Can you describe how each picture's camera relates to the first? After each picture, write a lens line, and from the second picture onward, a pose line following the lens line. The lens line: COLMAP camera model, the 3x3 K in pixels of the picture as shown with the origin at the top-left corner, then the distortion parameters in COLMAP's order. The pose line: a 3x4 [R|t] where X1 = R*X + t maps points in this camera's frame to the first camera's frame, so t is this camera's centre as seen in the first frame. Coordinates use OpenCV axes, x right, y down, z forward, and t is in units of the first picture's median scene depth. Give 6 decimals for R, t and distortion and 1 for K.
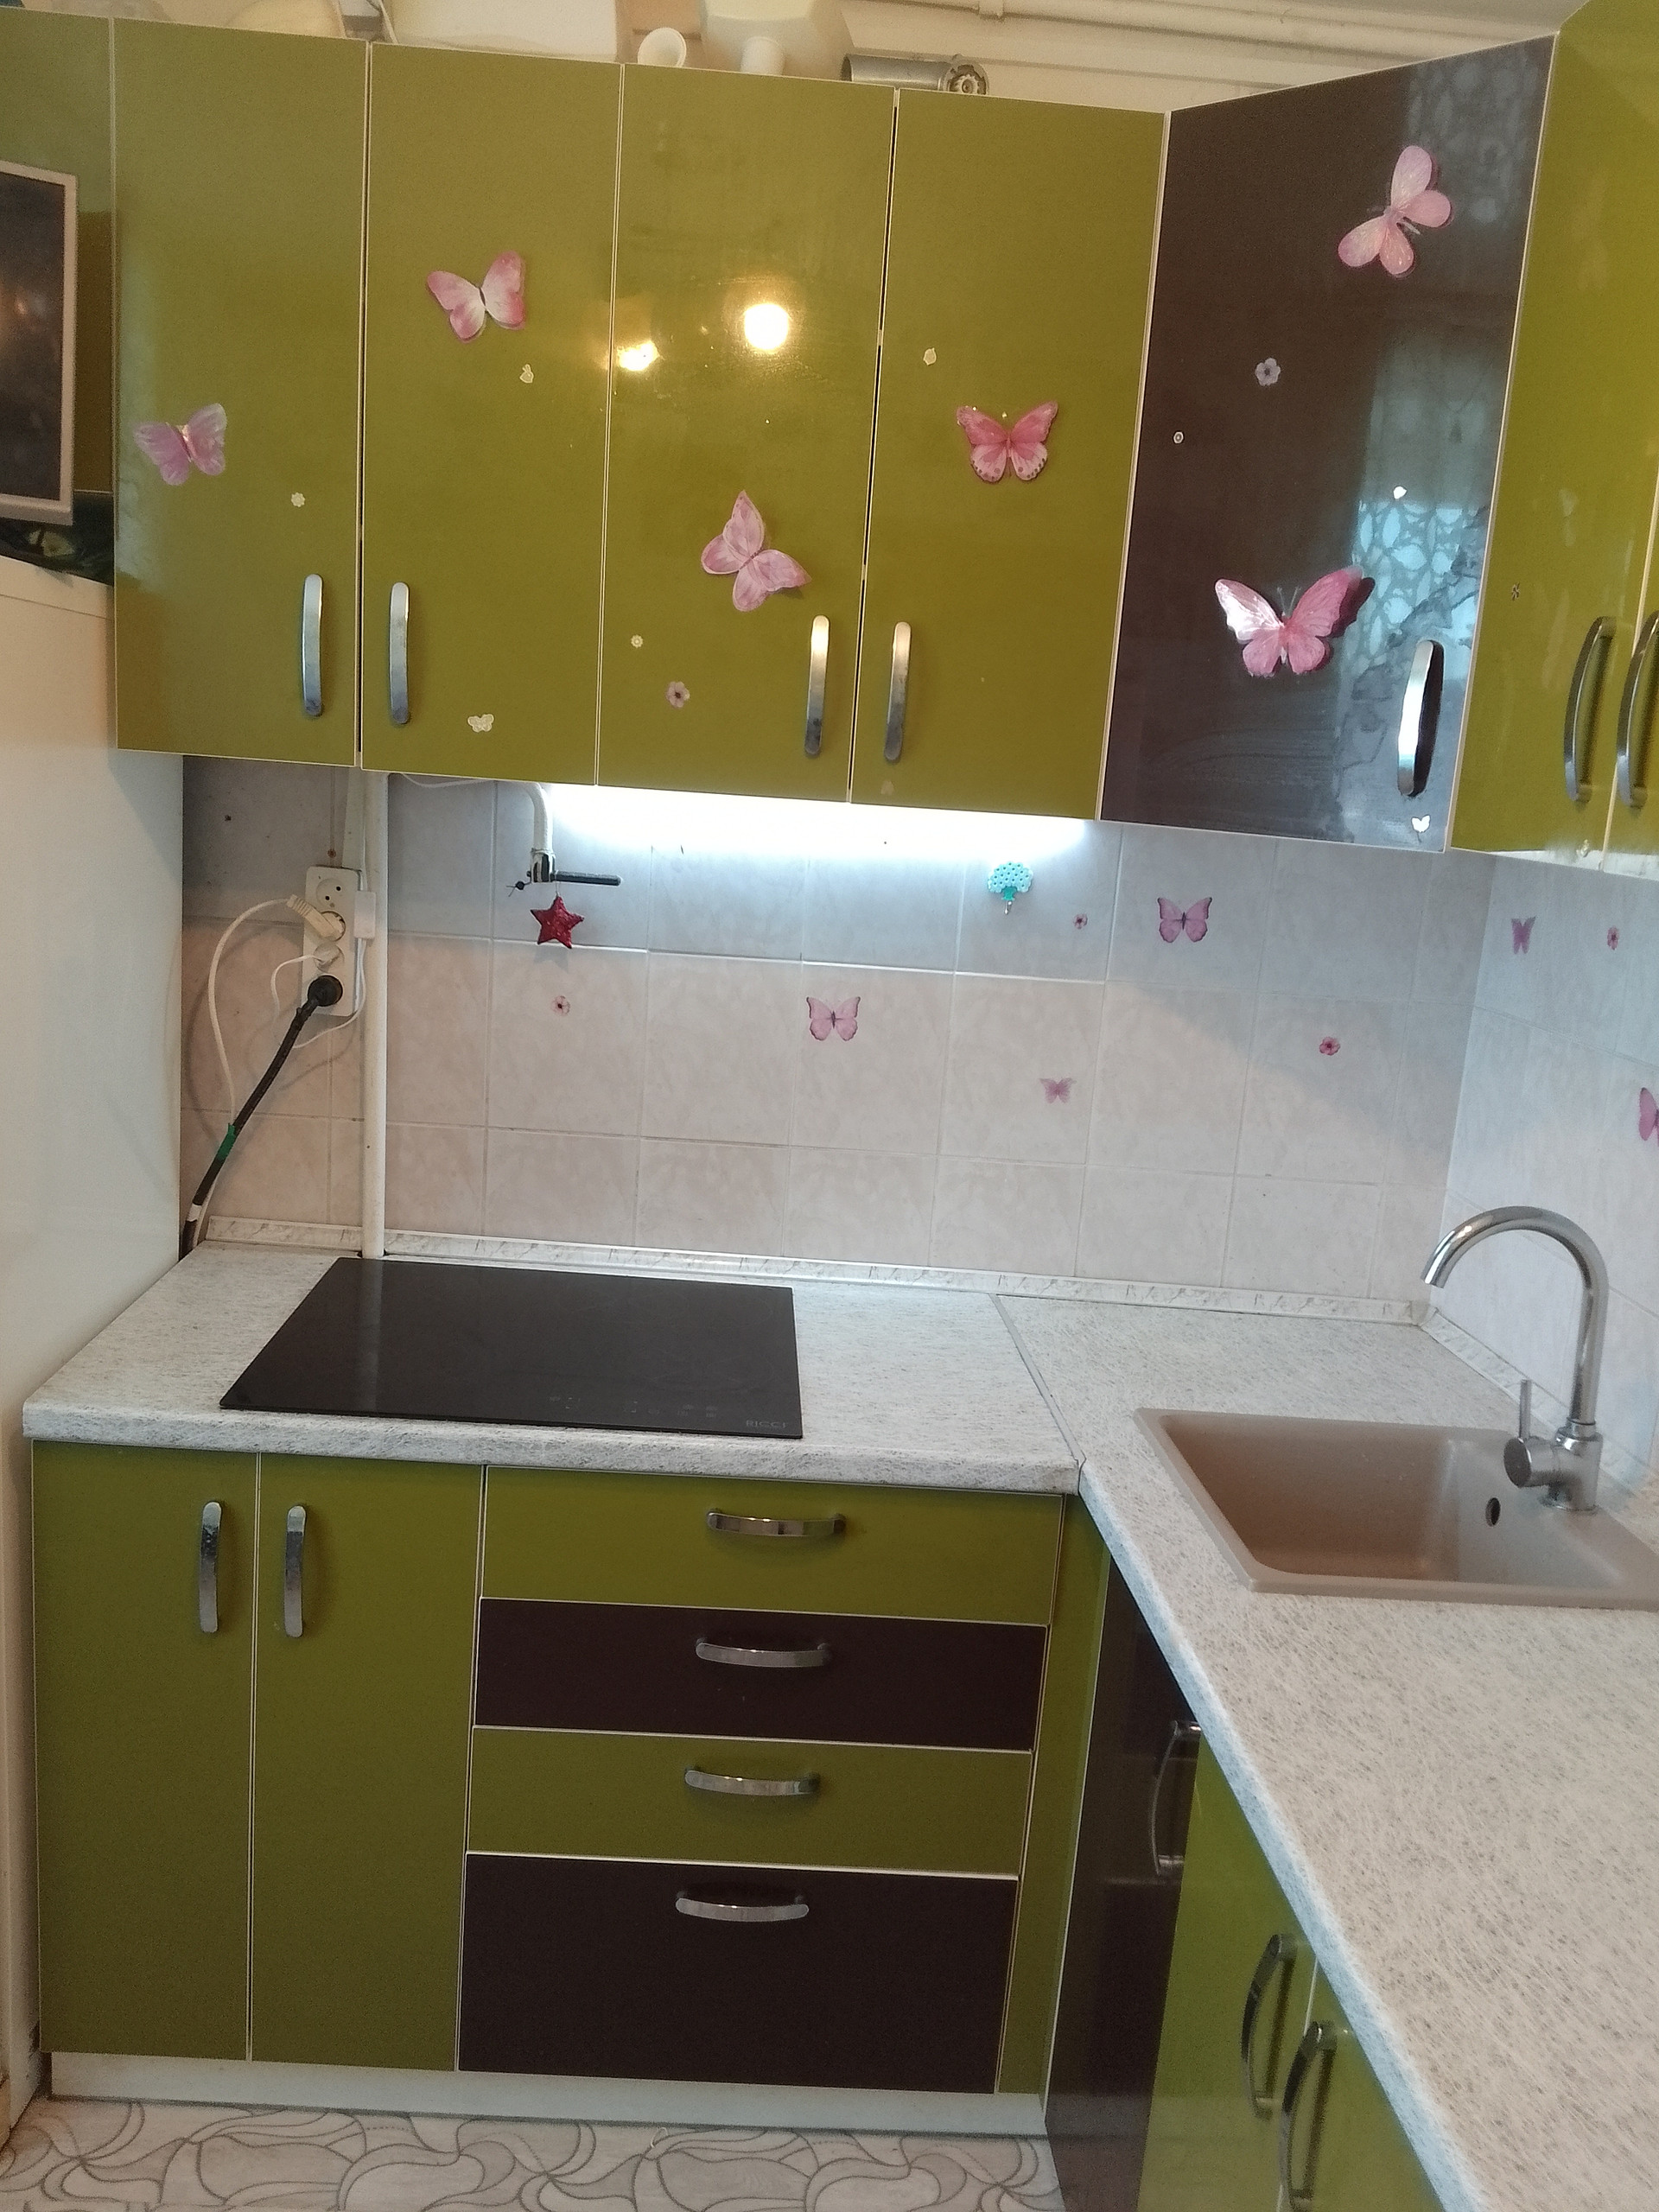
lens RADIAL K [[1942.5, 0, 823.7], [0, 1942.5, 1143.2], [0, 0, 1]] dist [0.254285, -0.424552]
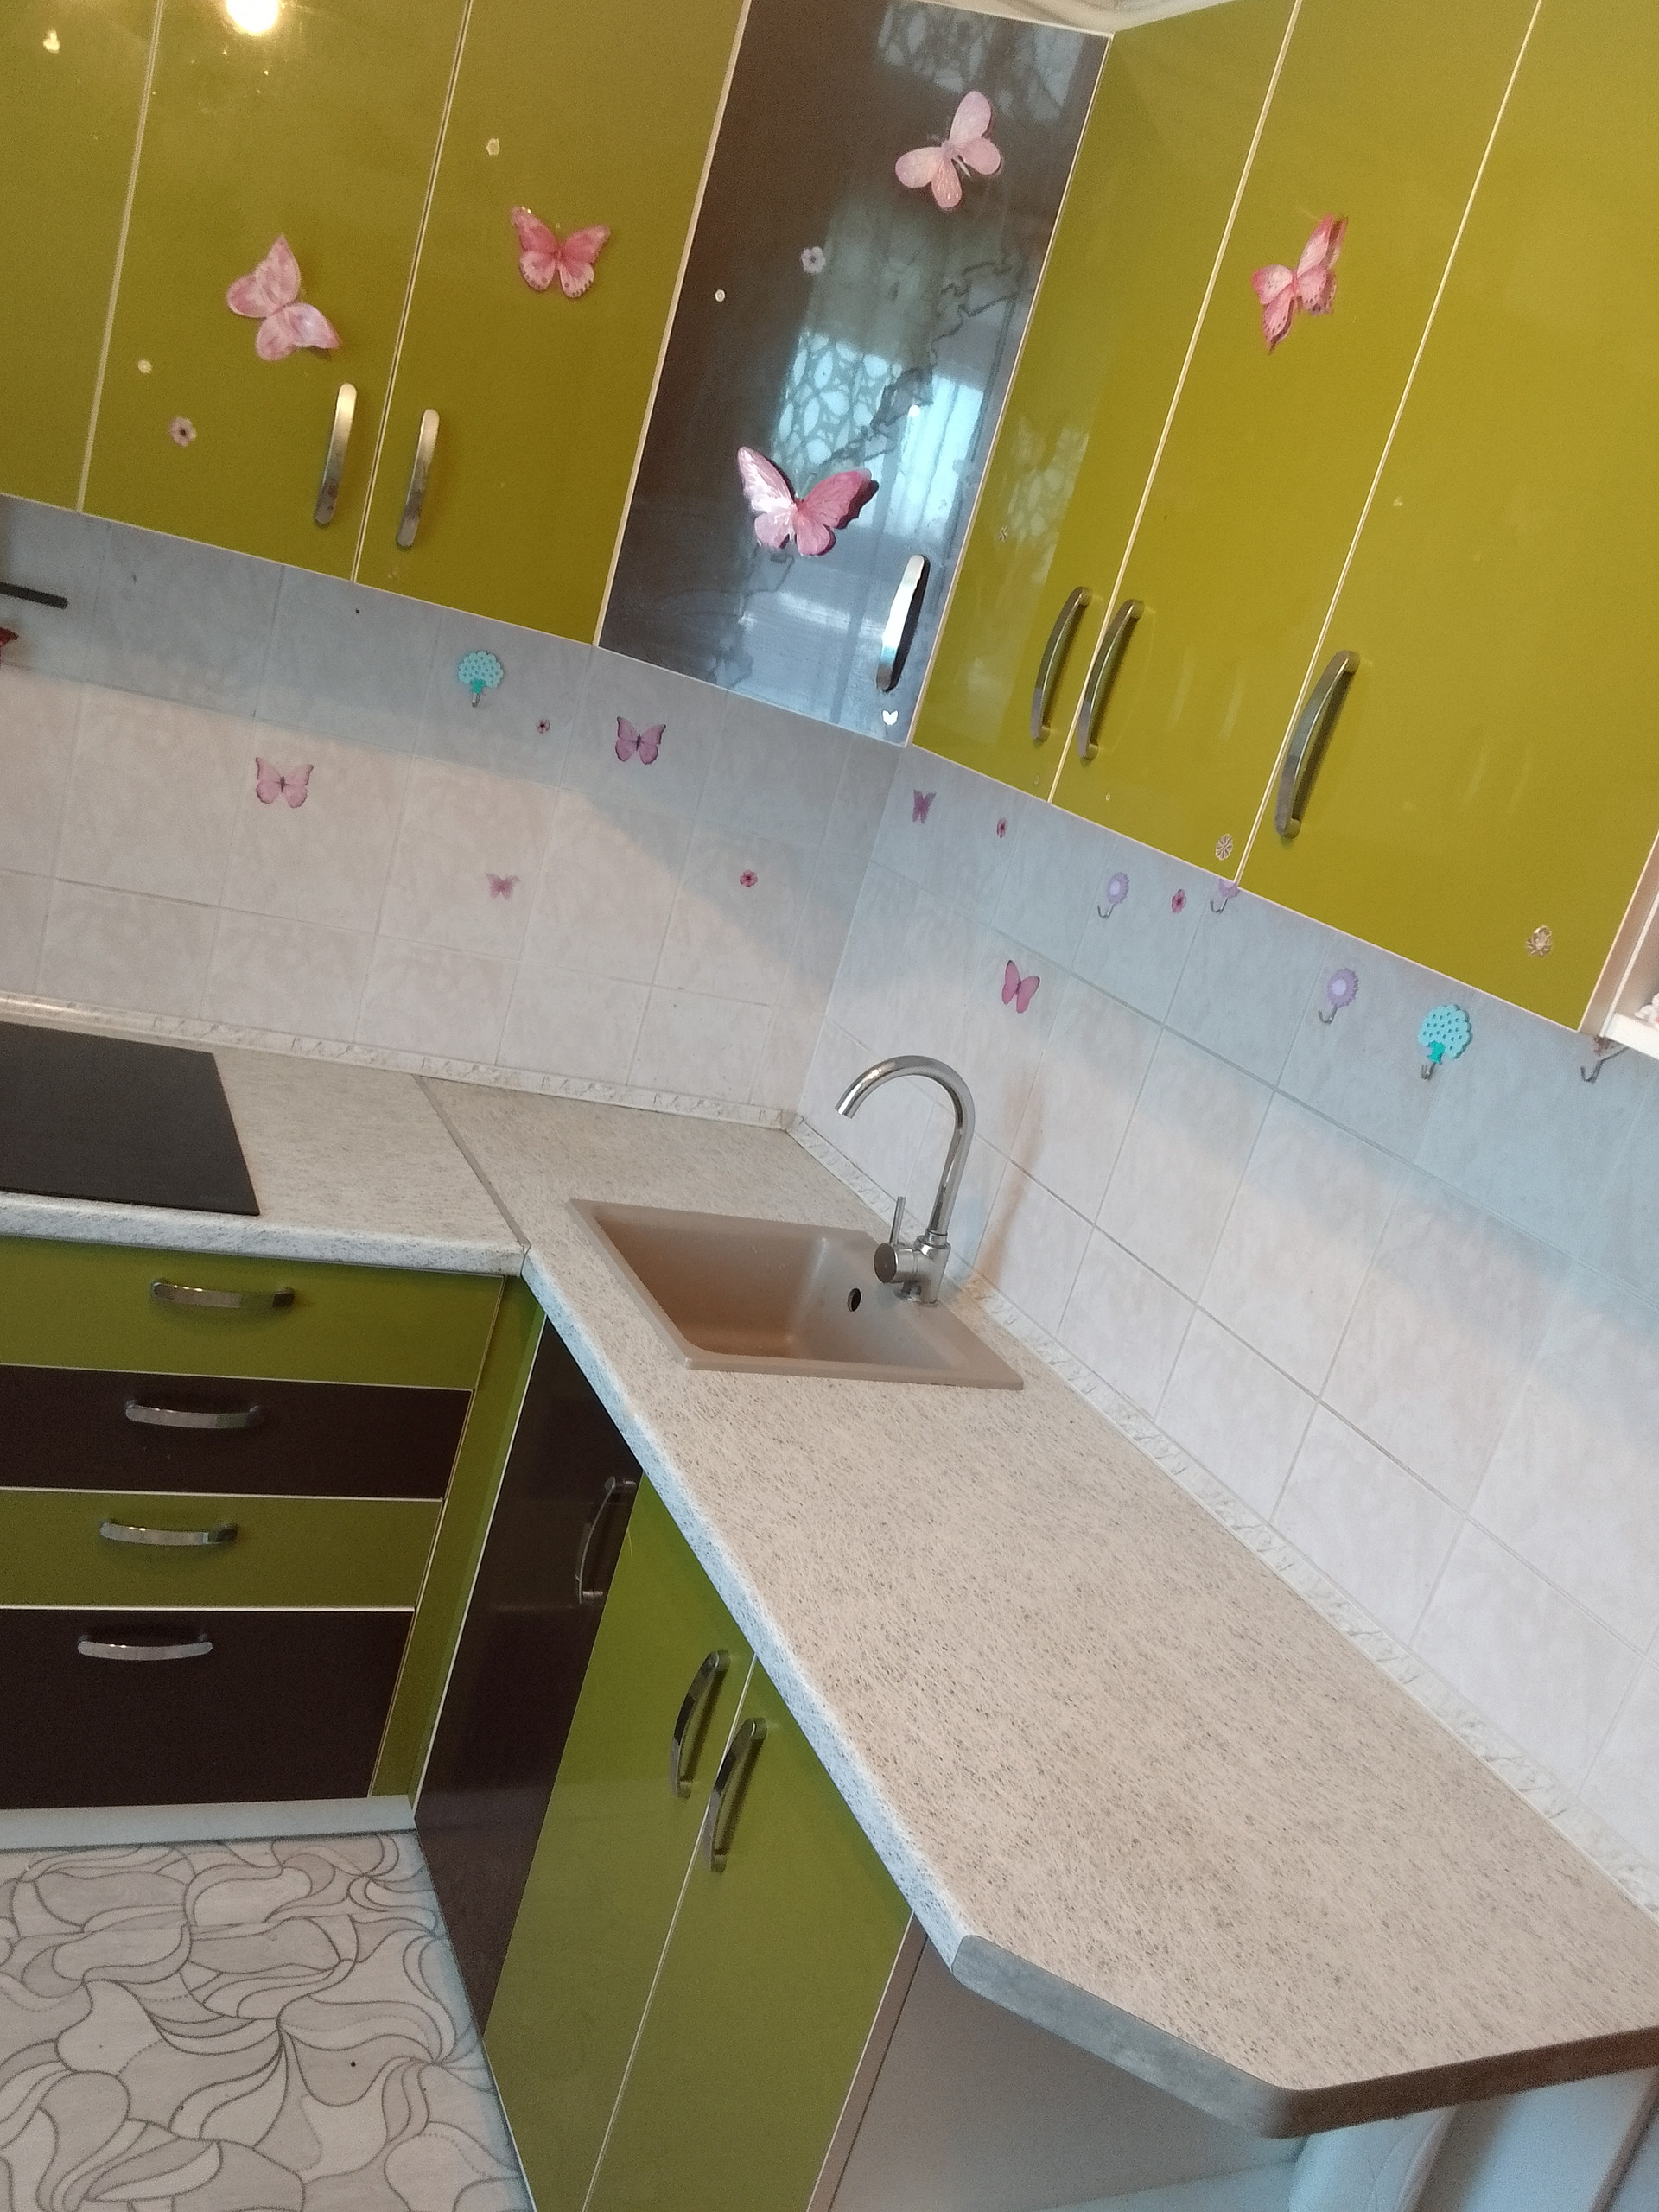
lens RADIAL K [[1980.2, 0, 822.8], [0, 1980.2, 1151.3], [0, 0, 1]] dist [0.328080, -0.518282]
pose [[0.921296, 0.067998, 0.382870, -0.146868], [-0.121726, 0.985540, 0.117875, -0.042376], [-0.369319, -0.155203, 0.916251, -0.074458]]
